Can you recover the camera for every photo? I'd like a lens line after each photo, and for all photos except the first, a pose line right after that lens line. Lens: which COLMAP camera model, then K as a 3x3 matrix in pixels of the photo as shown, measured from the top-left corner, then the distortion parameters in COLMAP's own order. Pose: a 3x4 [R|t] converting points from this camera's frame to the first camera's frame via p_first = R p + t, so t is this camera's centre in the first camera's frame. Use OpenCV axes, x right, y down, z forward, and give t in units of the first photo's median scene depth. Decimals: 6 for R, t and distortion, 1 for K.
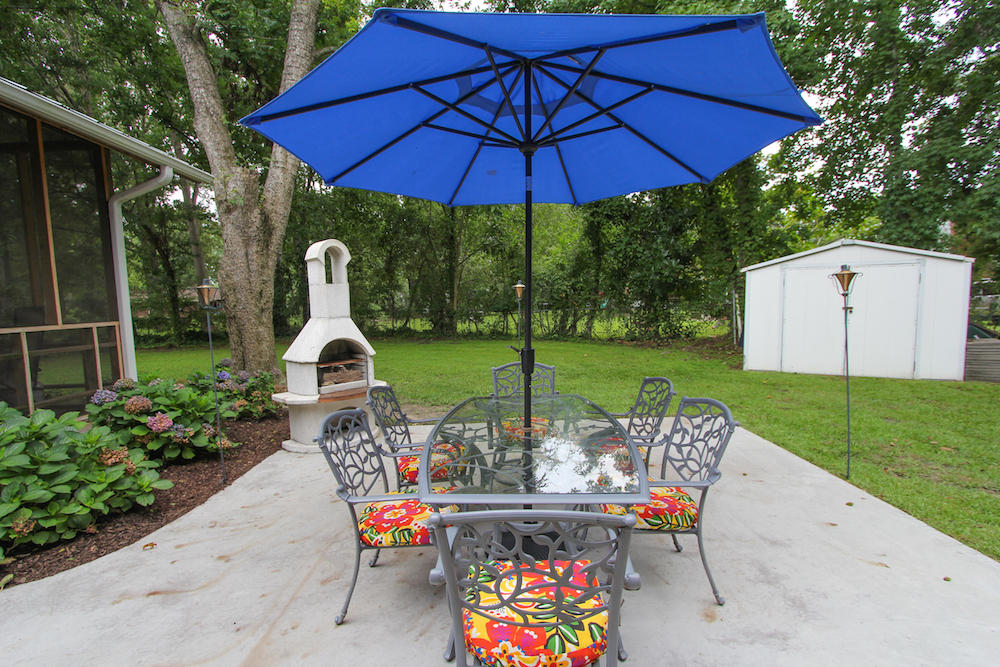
lens RADIAL K [[459.7, 0, 500.3], [0, 459.7, 334.2], [0, 0, 1]] dist [-0.019274, 0.002719]
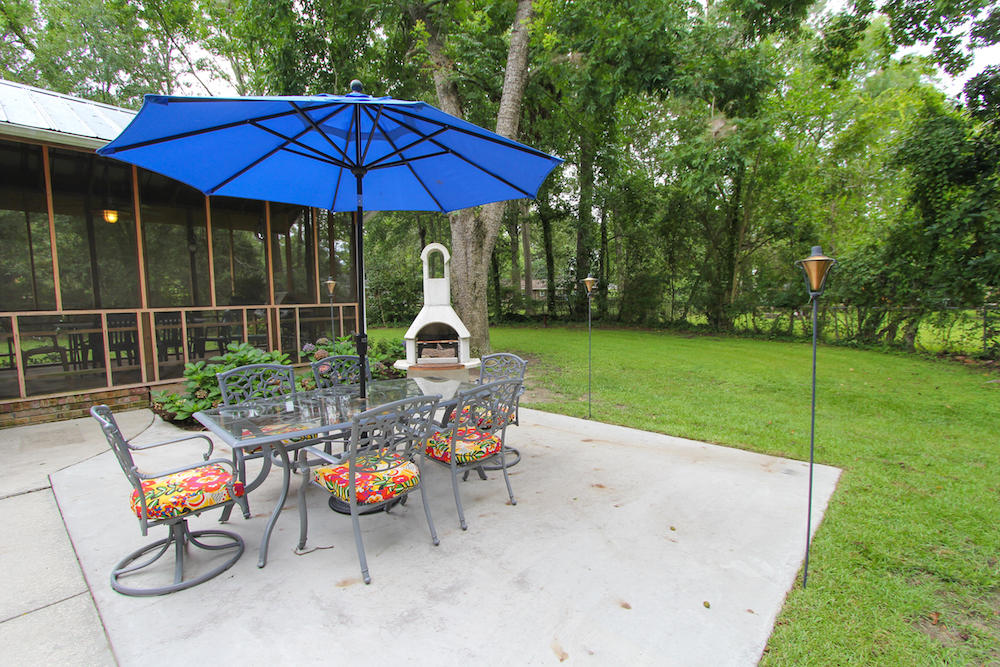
lens RADIAL K [[459.7, 0, 502.9], [0, 459.7, 336.2], [0, 0, 1]] dist [-0.019274, 0.002719]
pose [[0.737565, 0.080132, -0.670505, 0.395358], [-0.061437, 0.996779, 0.051544, -0.017613], [0.672476, 0.003177, 0.740113, 0.117492]]
